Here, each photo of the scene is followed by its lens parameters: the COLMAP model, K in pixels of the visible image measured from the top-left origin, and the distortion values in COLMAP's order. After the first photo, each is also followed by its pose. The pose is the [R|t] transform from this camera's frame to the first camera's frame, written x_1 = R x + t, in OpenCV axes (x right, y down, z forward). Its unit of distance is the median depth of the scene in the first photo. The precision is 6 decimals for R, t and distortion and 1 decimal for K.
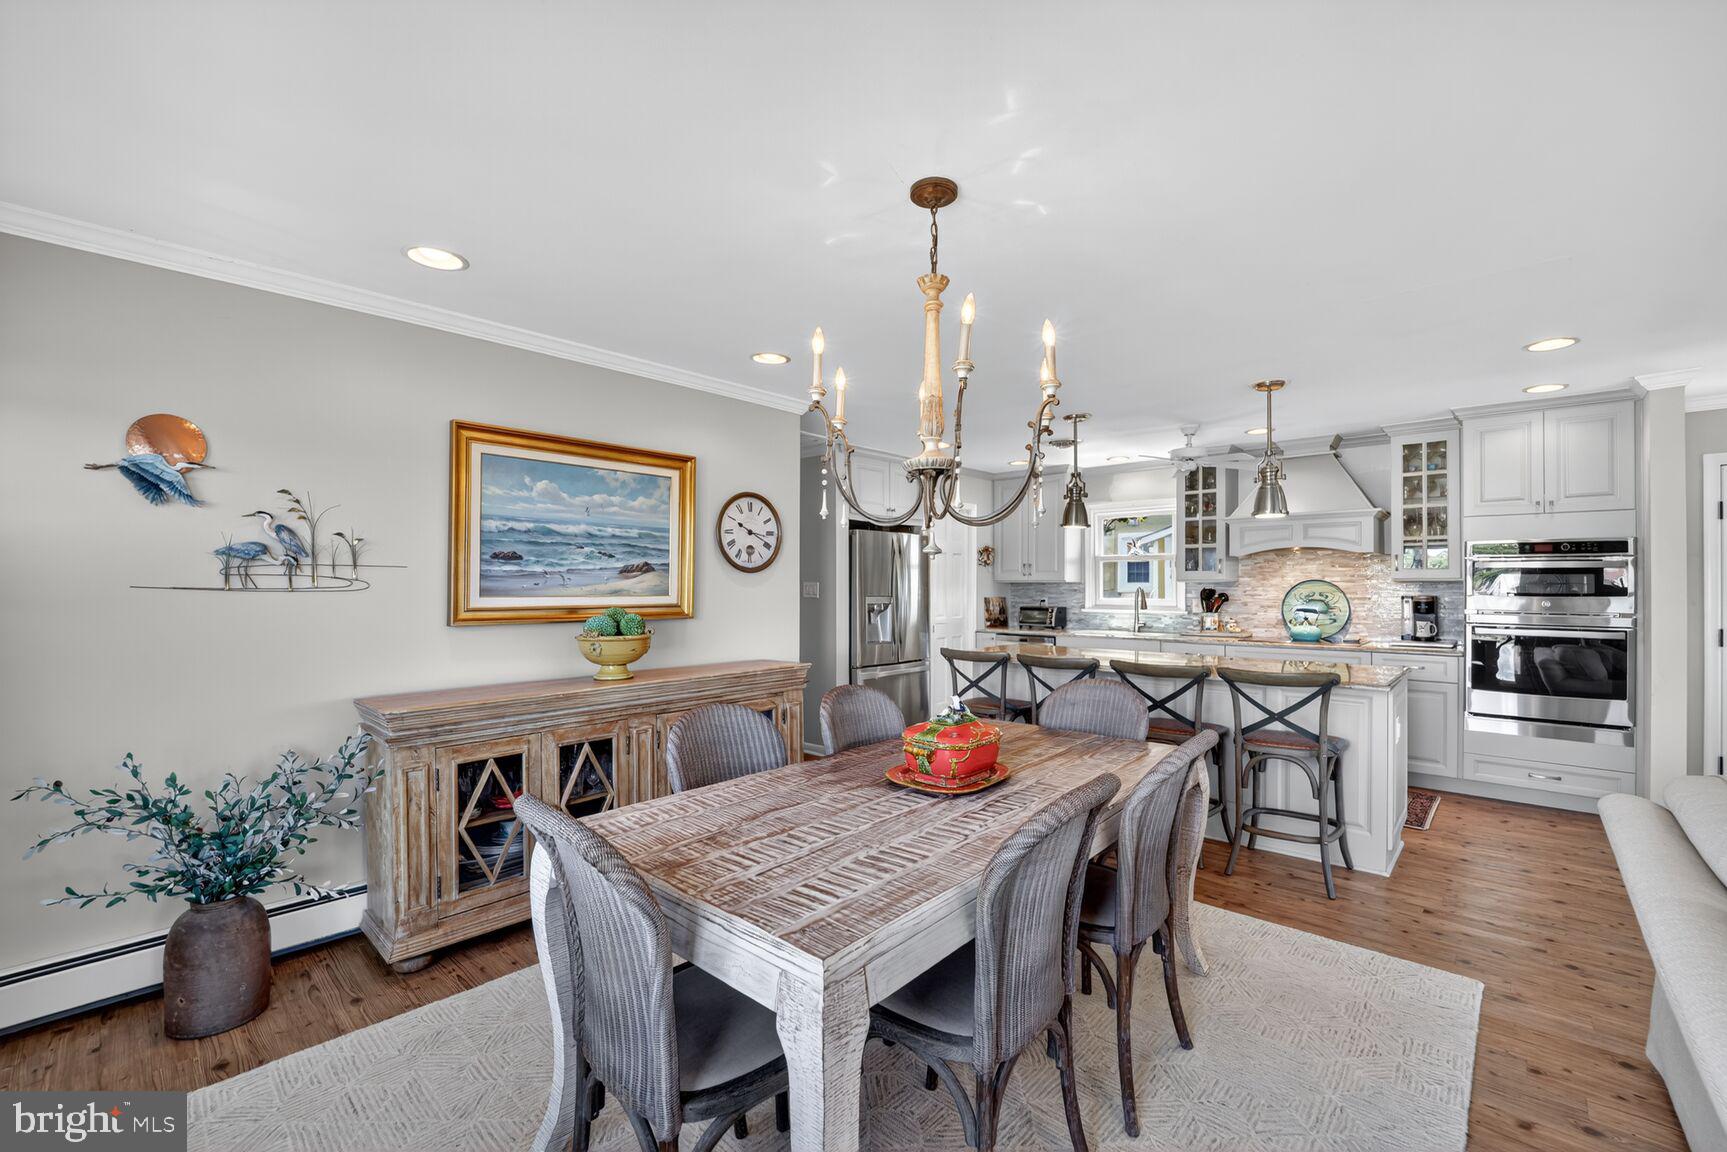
lens RADIAL K [[708.4, 0, 862.7], [0, 708.4, 586.7], [0, 0, 1]] dist [-0.021654, -0.000489]
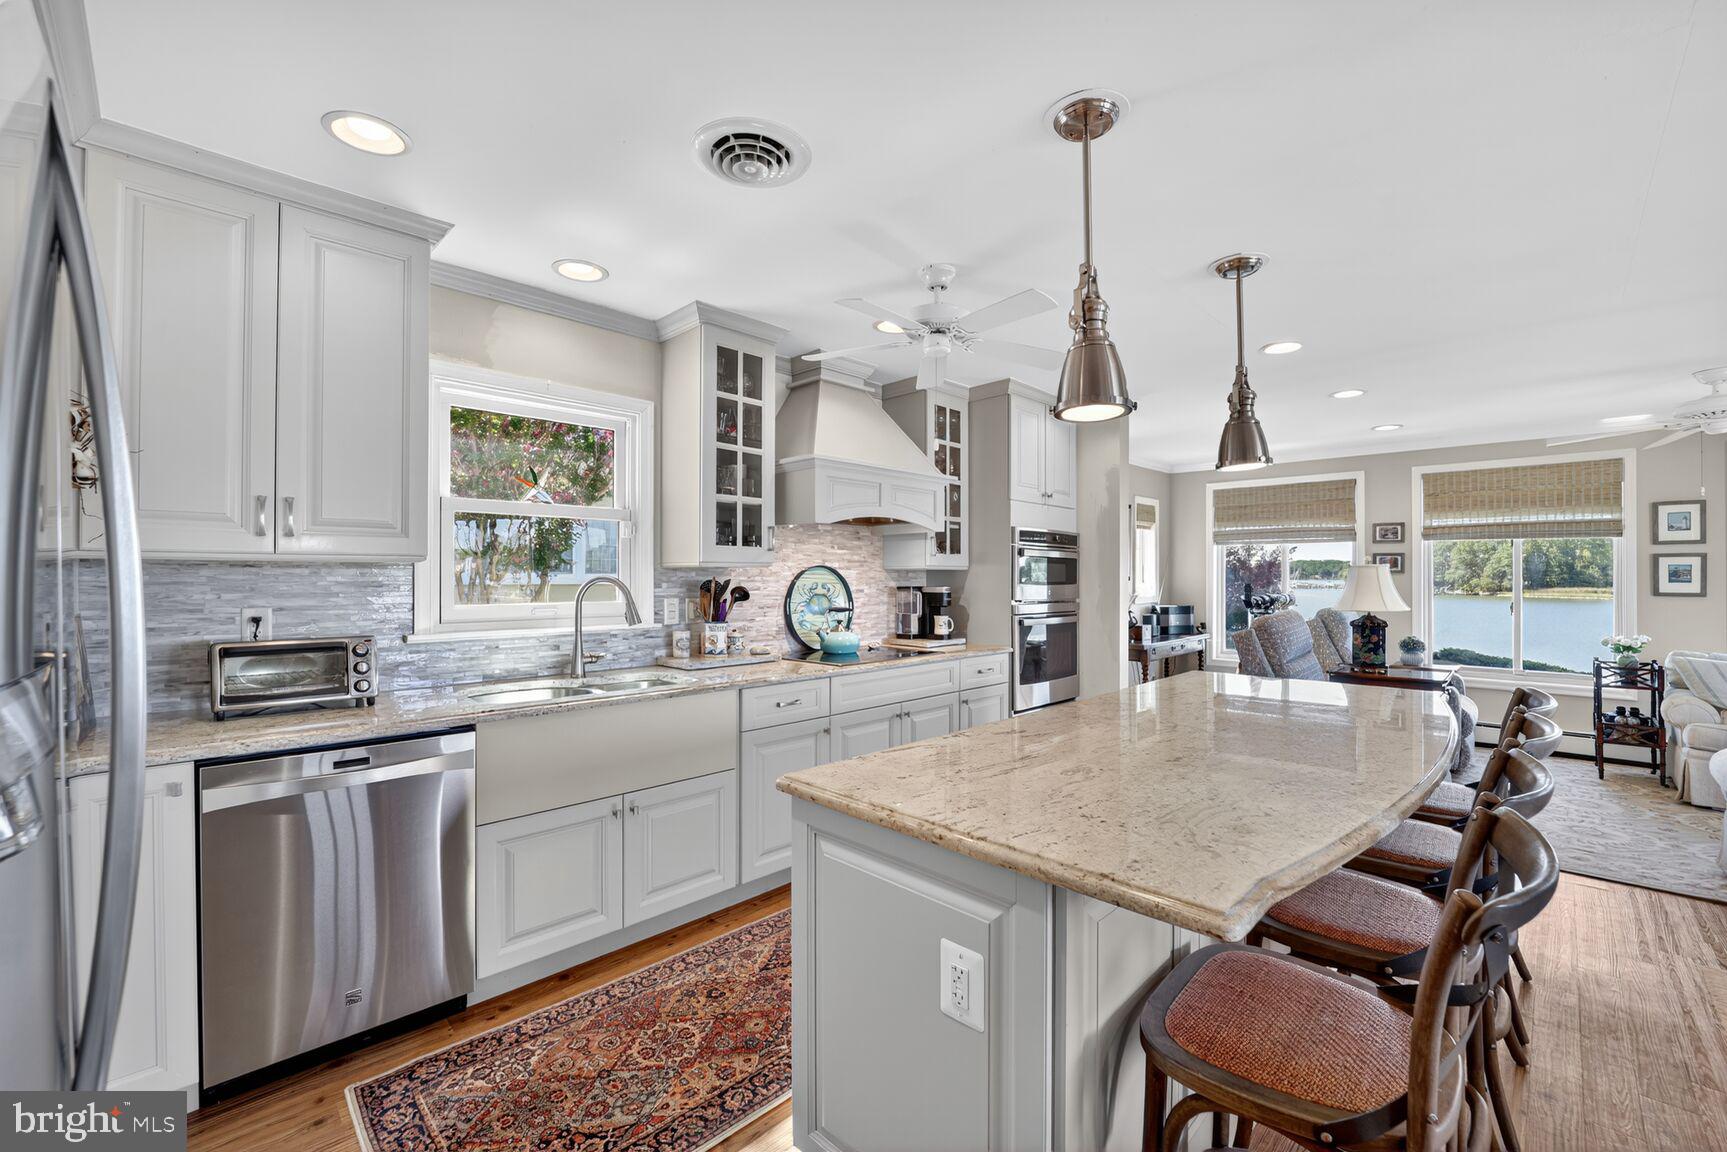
lens RADIAL K [[708.4, 0, 864.6], [0, 708.4, 578.1], [0, 0, 1]] dist [-0.021654, -0.000489]
pose [[0.030987, -0.002663, 0.999516, -0.056802], [0.001082, 0.999996, 0.002631, 0.000837], [-0.999519, 0.001000, 0.030990, 0.879366]]
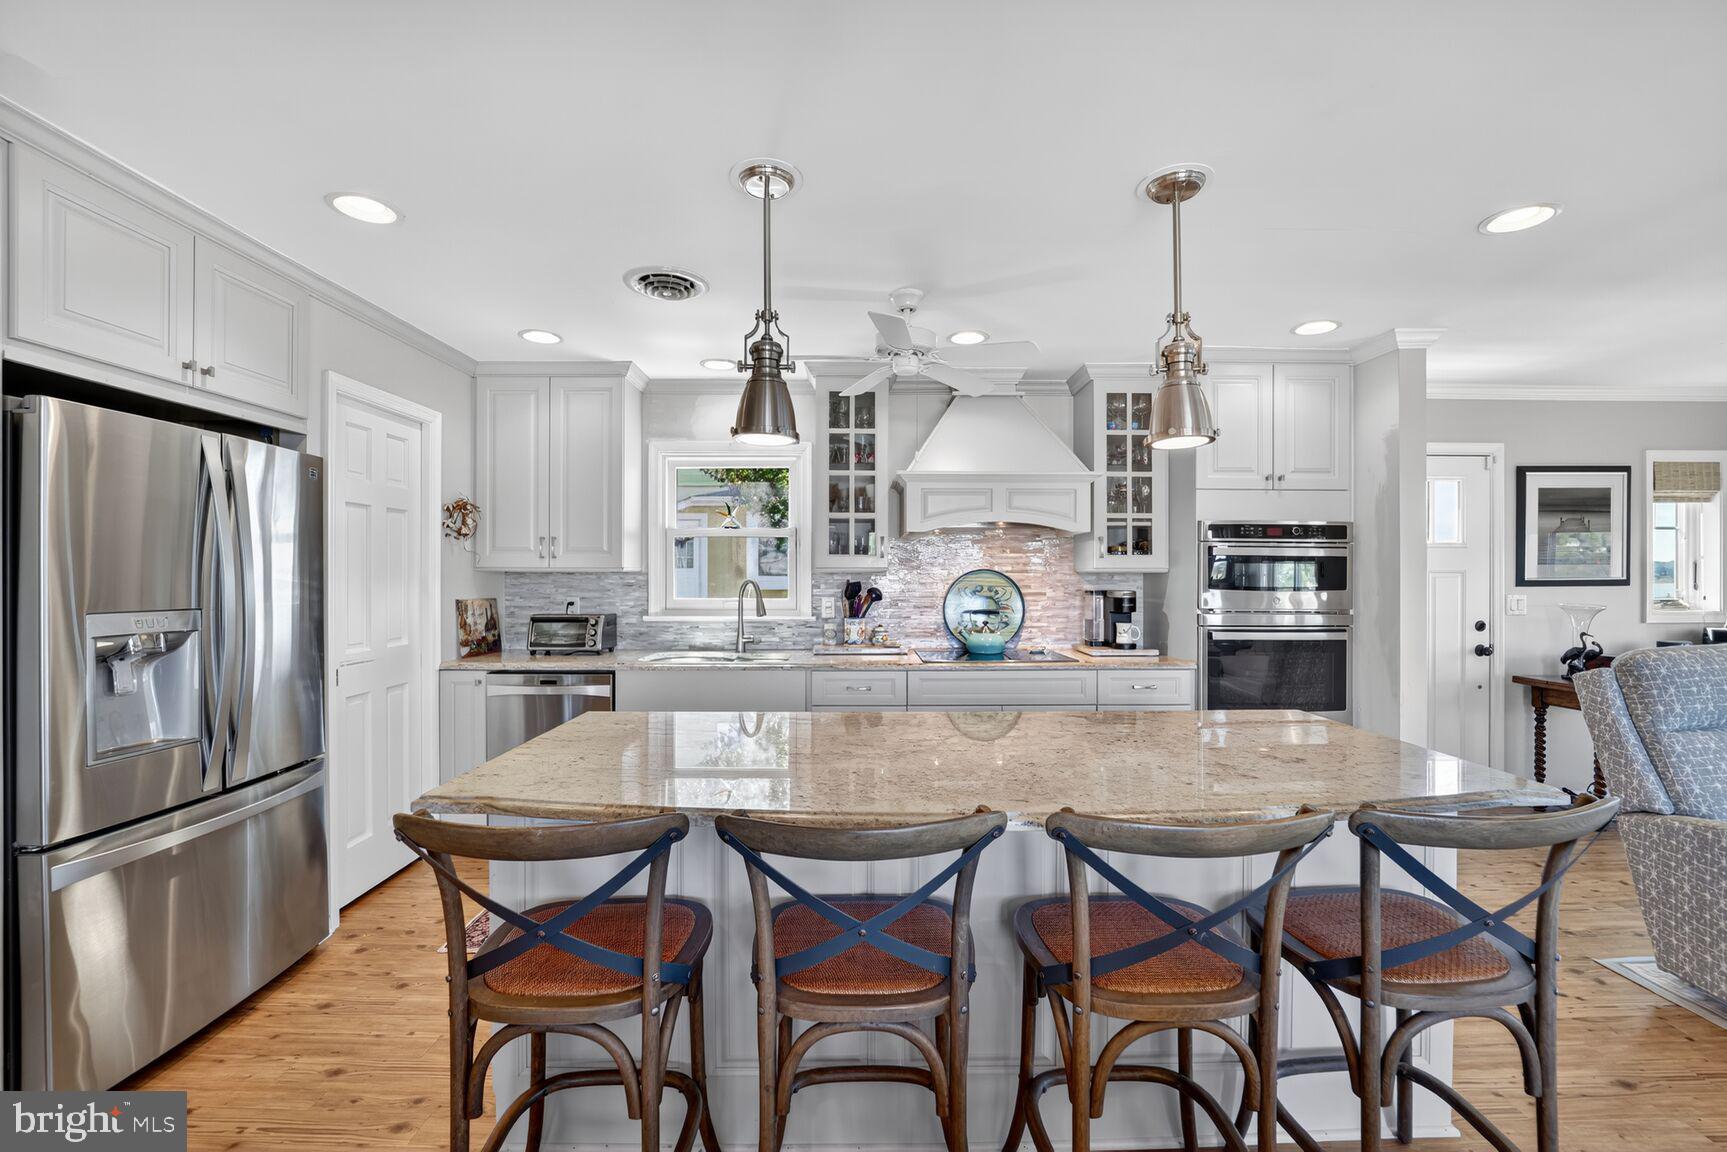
lens RADIAL K [[708.4, 0, 869.7], [0, 708.4, 574.6], [0, 0, 1]] dist [-0.021654, -0.000489]
pose [[0.720141, 0.000086, 0.693828, 0.042636], [0.001151, 0.999998, -0.001319, -0.003081], [-0.693827, 0.001748, 0.720139, 0.518955]]
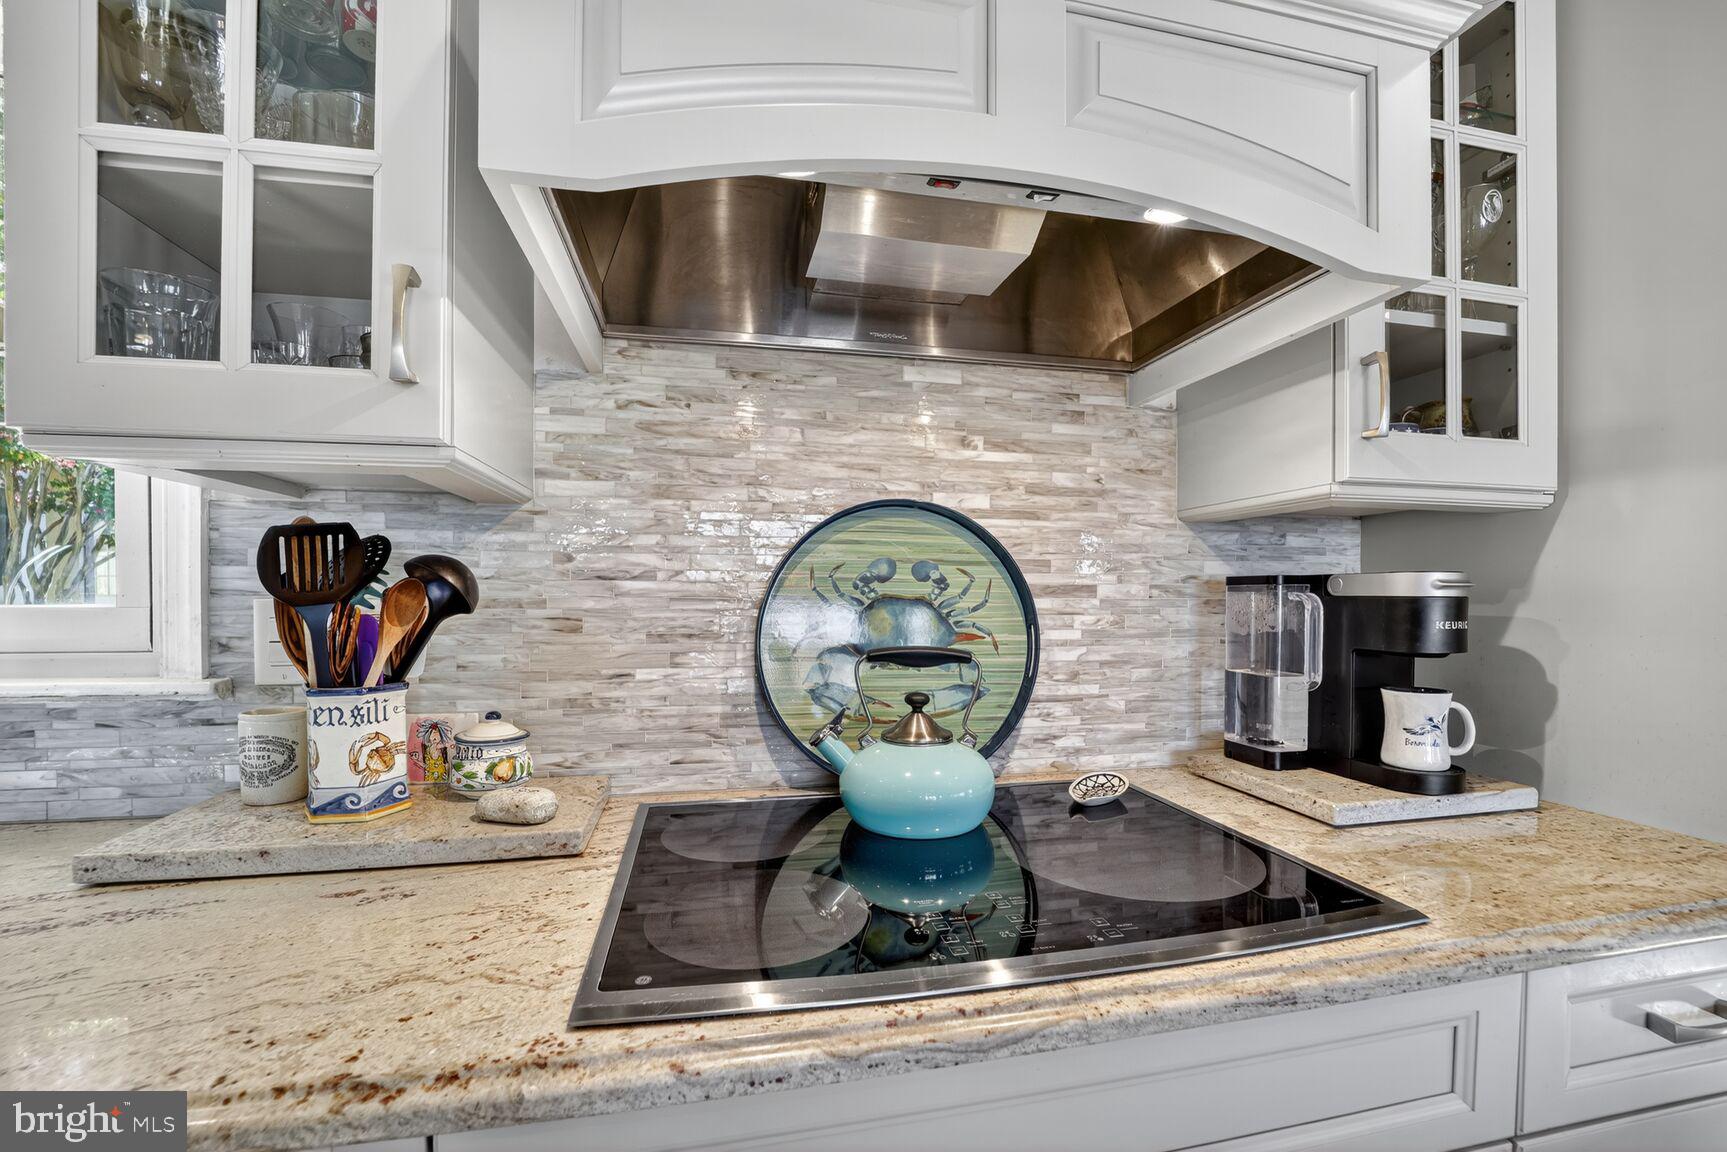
lens RADIAL K [[708.4, 0, 871.6], [0, 708.4, 602.8], [0, 0, 1]] dist [-0.021654, -0.000489]
pose [[0.571182, -0.009868, 0.820764, 0.440636], [-0.001531, 0.999913, 0.013088, 0.016651], [-0.820822, -0.008732, 0.571118, 0.836145]]
